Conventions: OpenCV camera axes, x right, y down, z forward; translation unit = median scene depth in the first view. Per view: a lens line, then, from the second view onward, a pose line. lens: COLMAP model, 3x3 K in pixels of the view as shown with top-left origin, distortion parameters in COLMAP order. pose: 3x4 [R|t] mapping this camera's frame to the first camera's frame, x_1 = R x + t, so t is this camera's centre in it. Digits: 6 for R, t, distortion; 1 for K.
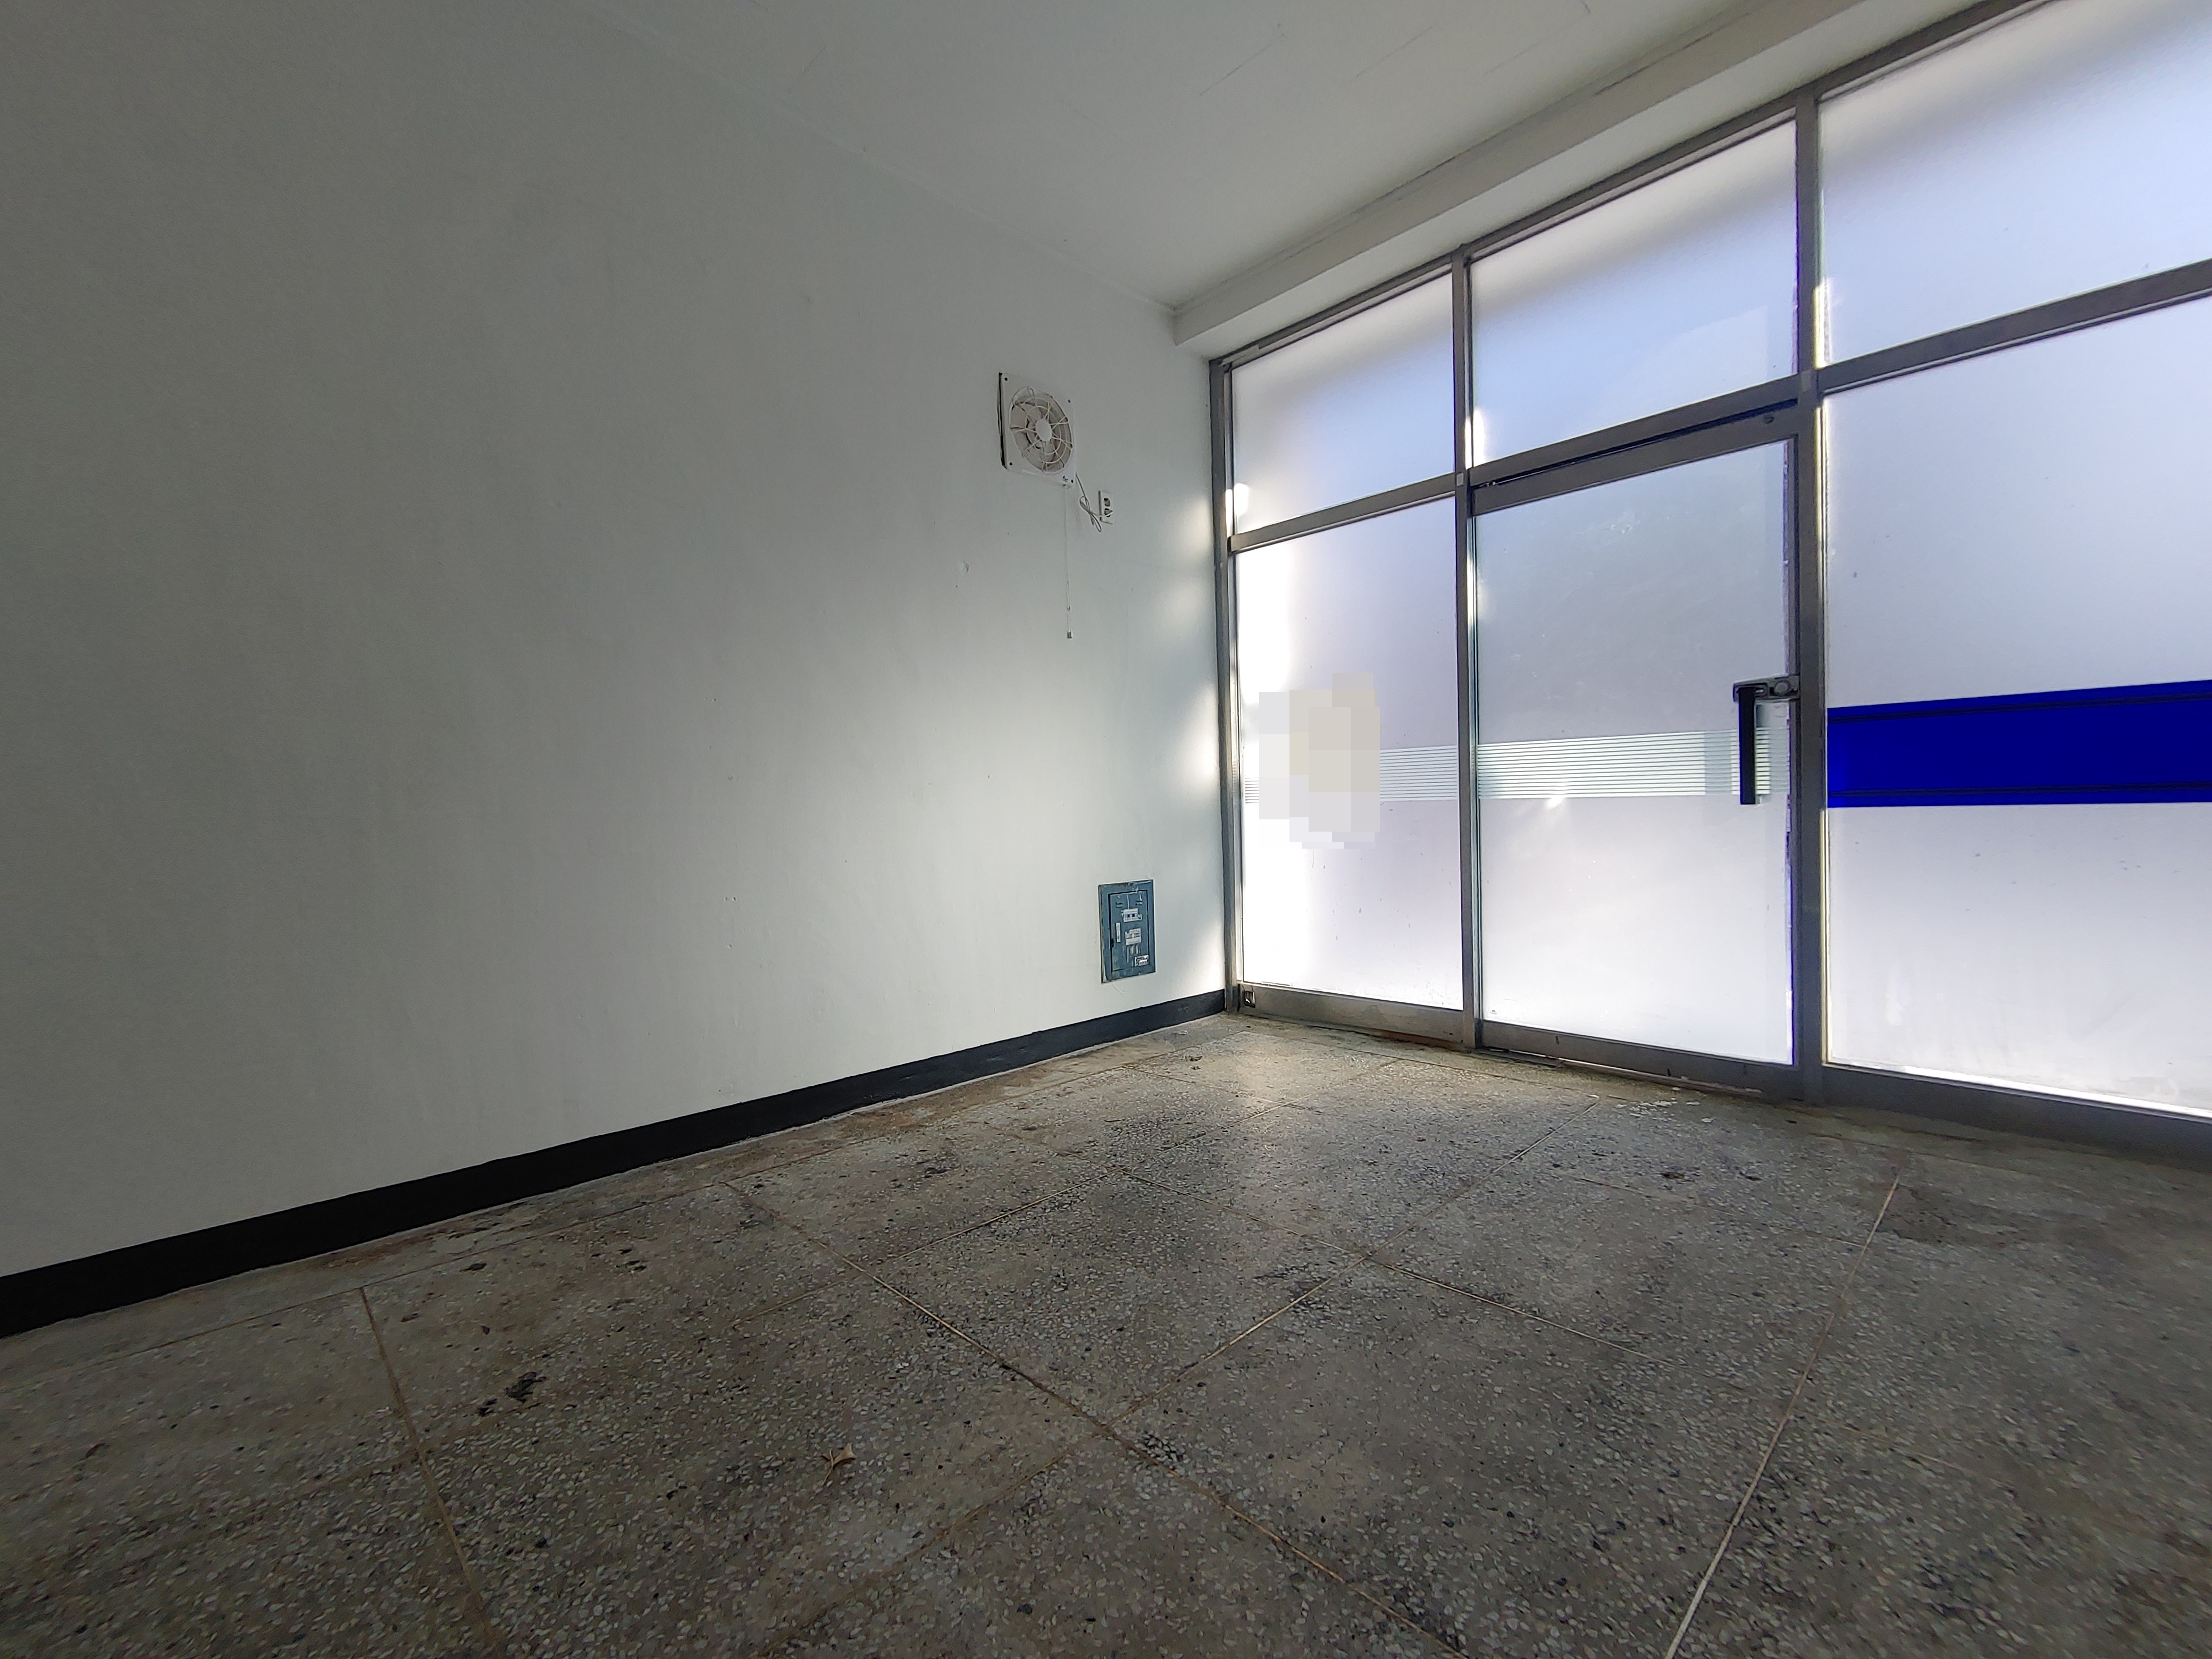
lens RADIAL K [[935.6, 0, 1106.0], [0, 935.6, 829.5], [0, 0, 1]] dist [0.000060, 0.001204]
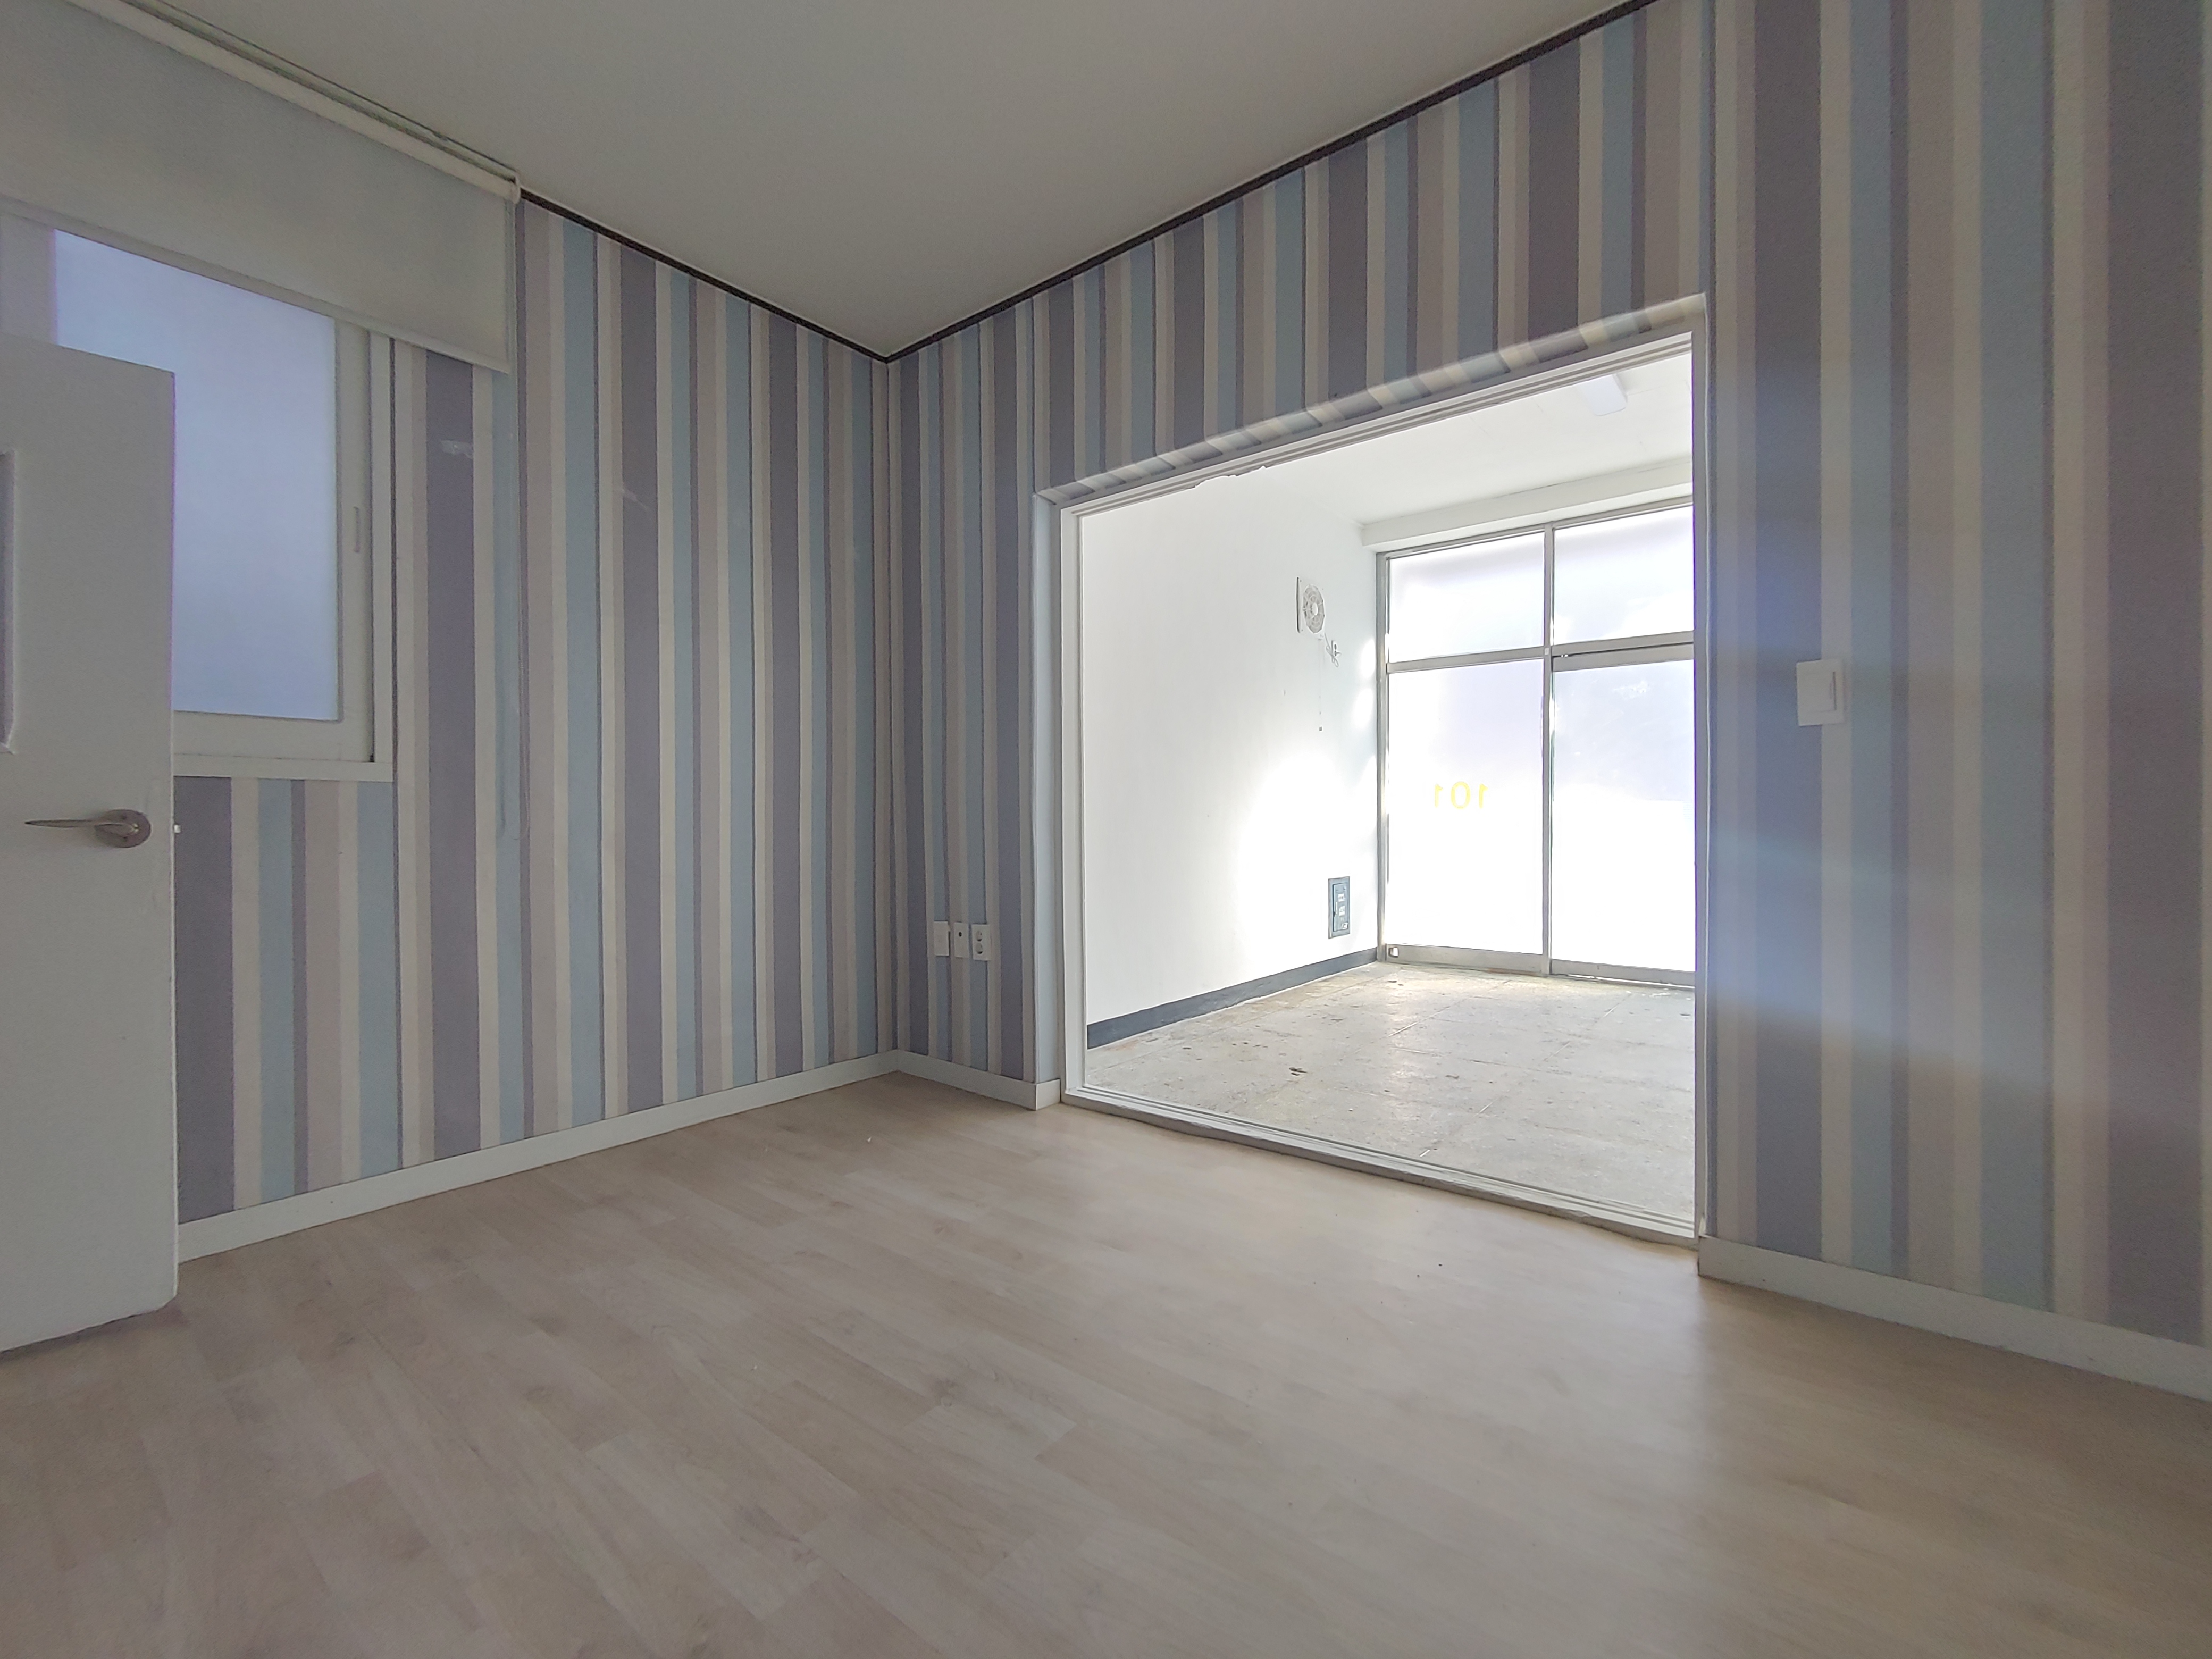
lens RADIAL K [[939.3, 0, 1107.3], [0, 939.3, 822.5], [0, 0, 1]] dist [0.000633, 0.000147]
pose [[0.991605, 0.022604, 0.127310, -0.871925], [-0.020783, 0.999662, -0.015613, -0.007395], [-0.127620, 0.012836, 0.991740, -0.851055]]
